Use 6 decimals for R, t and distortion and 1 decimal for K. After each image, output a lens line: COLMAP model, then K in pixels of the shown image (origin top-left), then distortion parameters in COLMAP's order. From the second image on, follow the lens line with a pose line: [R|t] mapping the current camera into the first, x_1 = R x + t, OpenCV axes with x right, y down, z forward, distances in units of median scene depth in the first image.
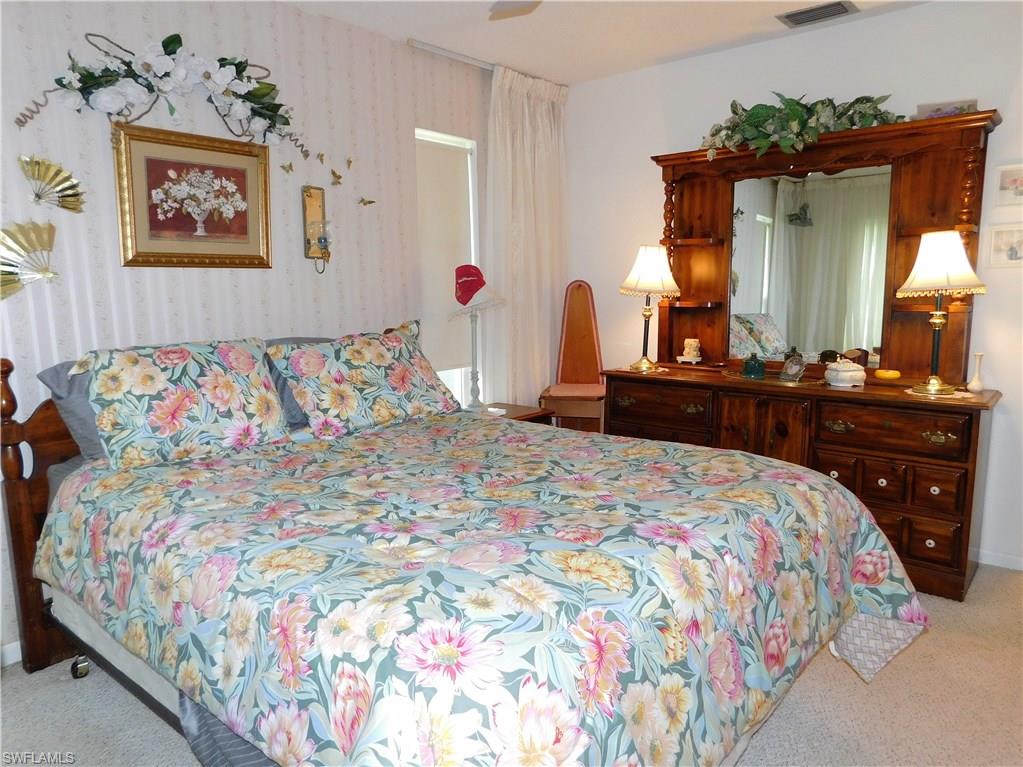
lens RADIAL K [[721.8, 0, 514.0], [0, 721.8, 388.1], [0, 0, 1]] dist [-0.048215, 0.042382]
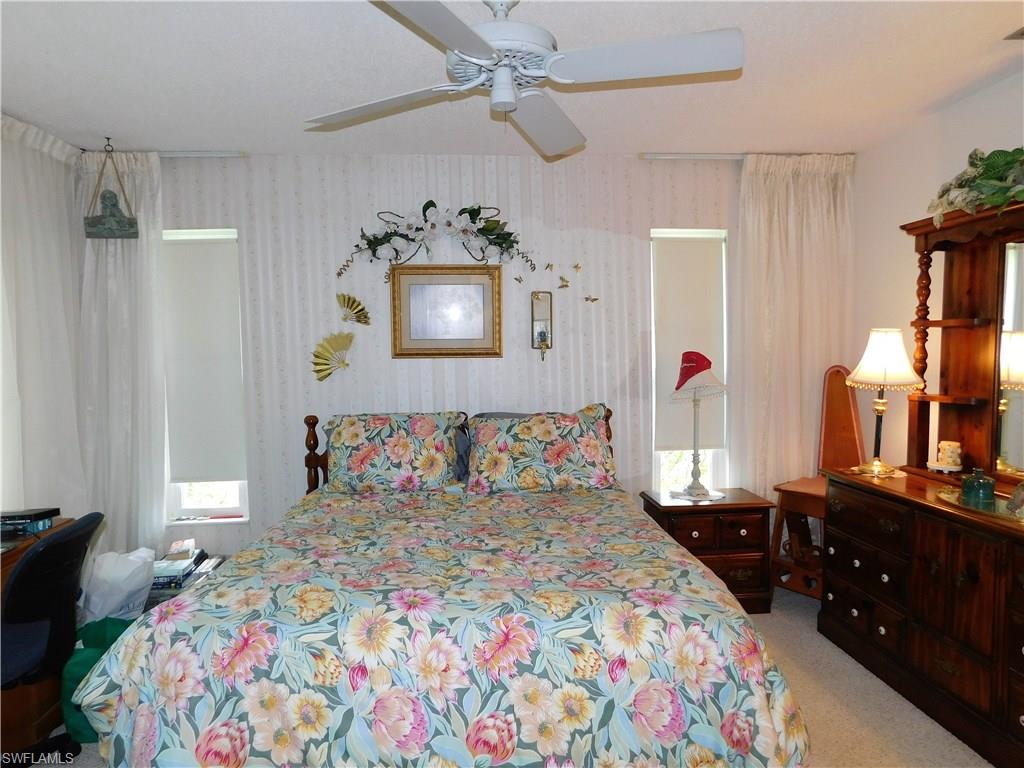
lens RADIAL K [[722.5, 0, 514.5], [0, 722.5, 388.6], [0, 0, 1]] dist [-0.048215, 0.042382]
pose [[0.694369, 0.041541, -0.718419, 0.694880], [-0.095487, 0.994823, -0.034768, -0.077492], [0.713256, 0.092742, 0.694741, 0.134327]]
